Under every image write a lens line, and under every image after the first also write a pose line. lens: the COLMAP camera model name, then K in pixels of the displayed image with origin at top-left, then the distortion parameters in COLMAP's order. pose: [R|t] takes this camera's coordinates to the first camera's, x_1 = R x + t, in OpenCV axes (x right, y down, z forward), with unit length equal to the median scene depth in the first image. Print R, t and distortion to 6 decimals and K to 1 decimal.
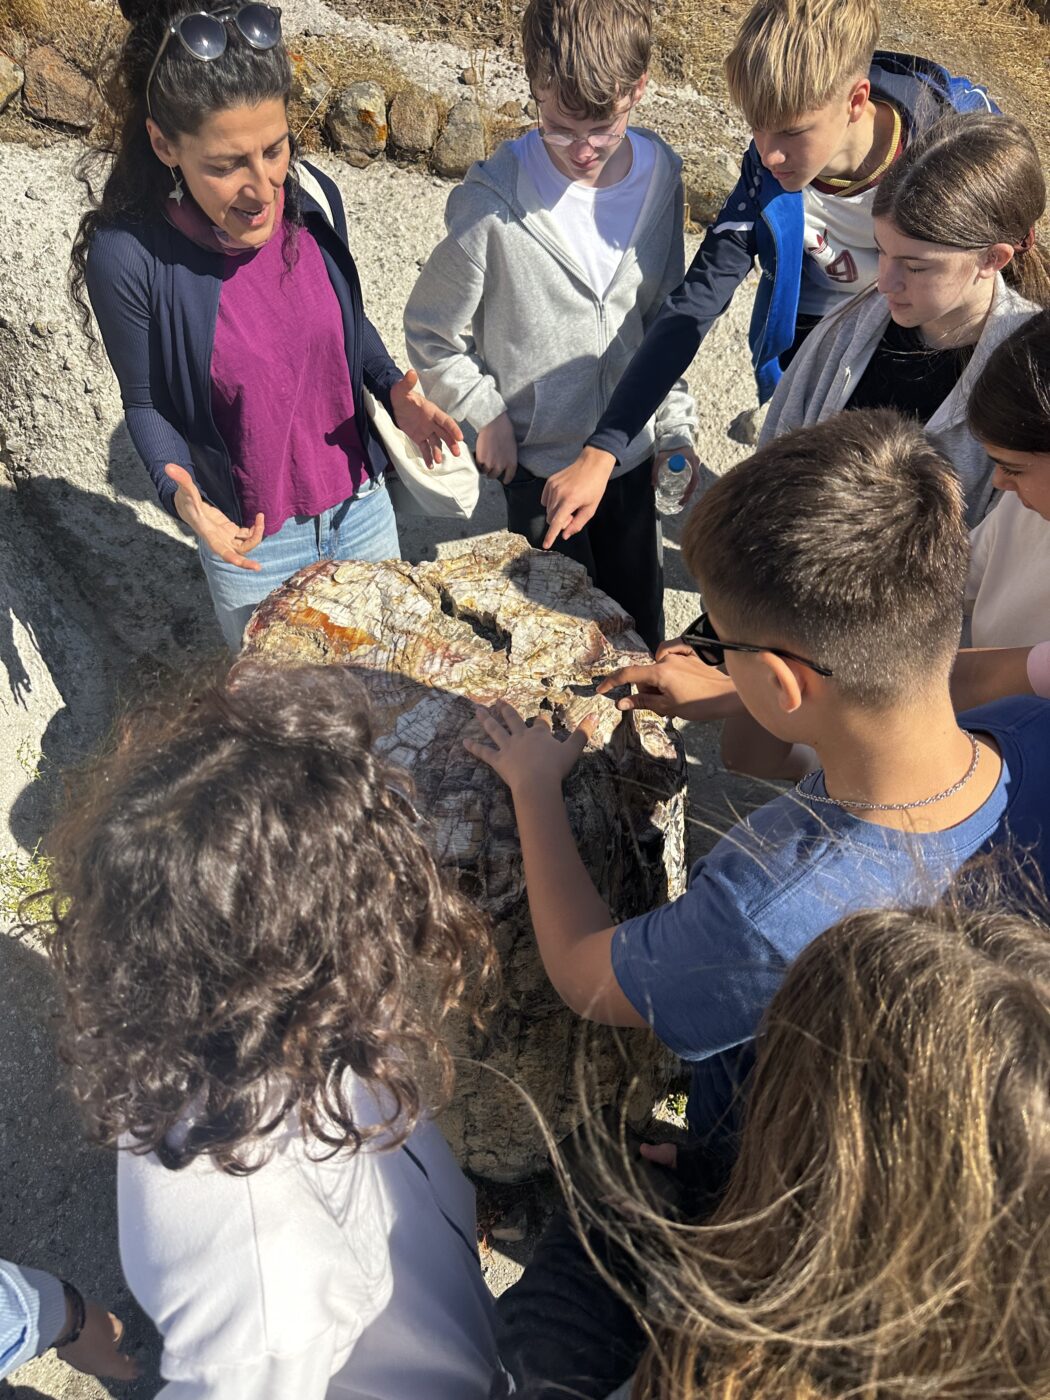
lens RADIAL K [[979.8, 0, 524.1], [0, 979.8, 699.6], [0, 0, 1]] dist [0.001754, 0.000991]
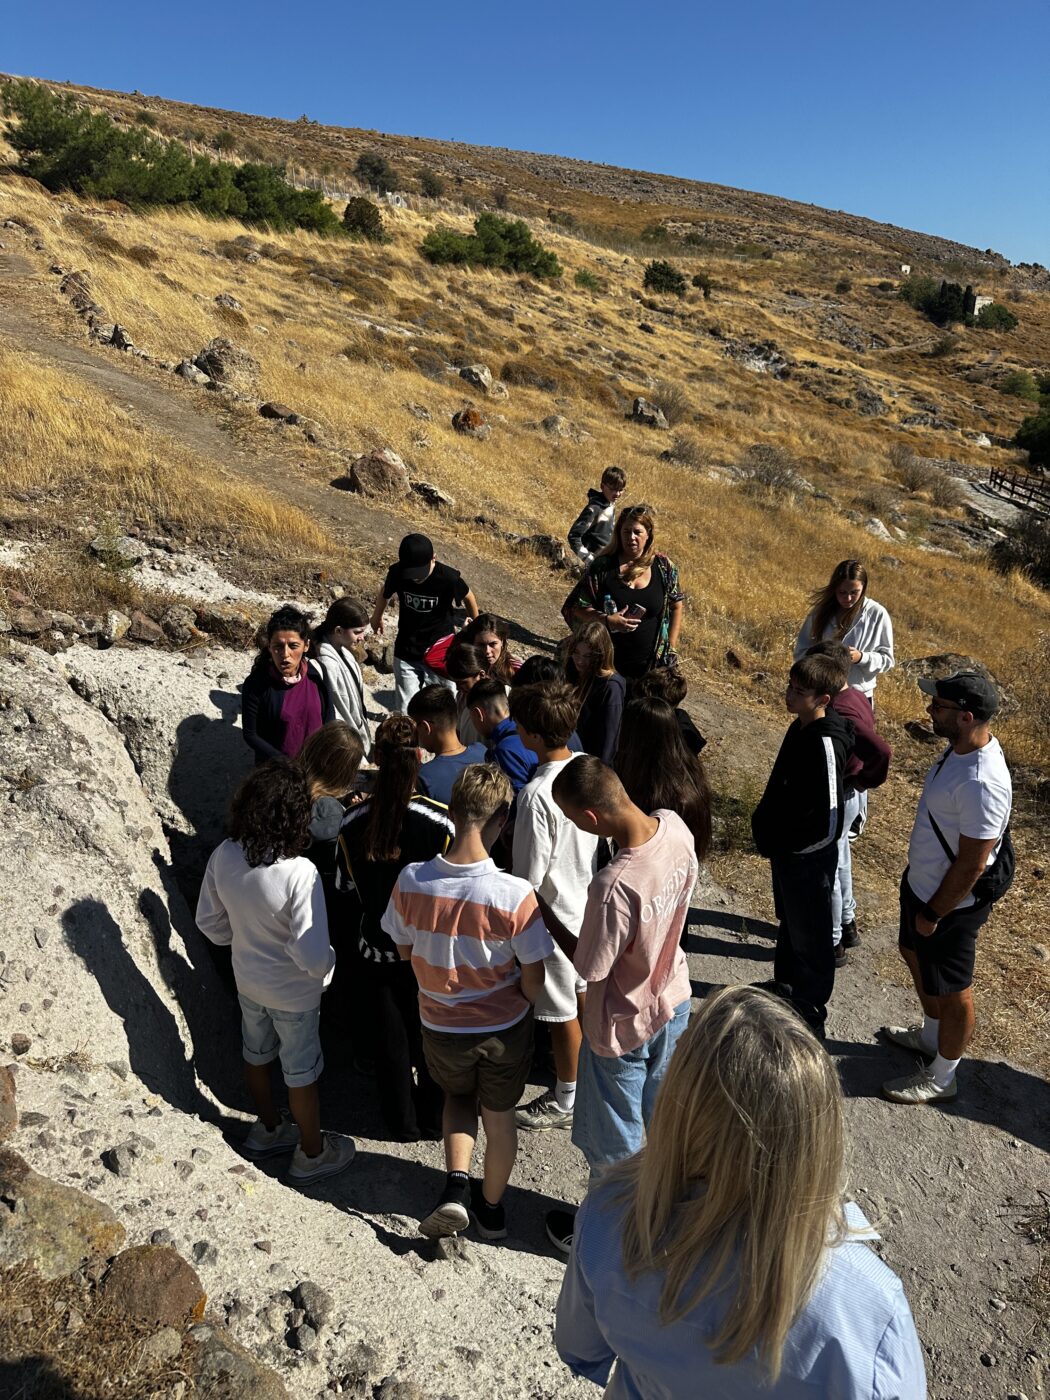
lens RADIAL K [[979.8, 0, 524.9], [0, 979.8, 698.7], [0, 0, 1]] dist [0.001754, 0.000991]
pose [[0.963131, -0.033451, 0.266943, -0.256269], [0.148172, 0.894141, -0.422559, 0.639369], [-0.224550, 0.446534, 0.866132, -1.132553]]
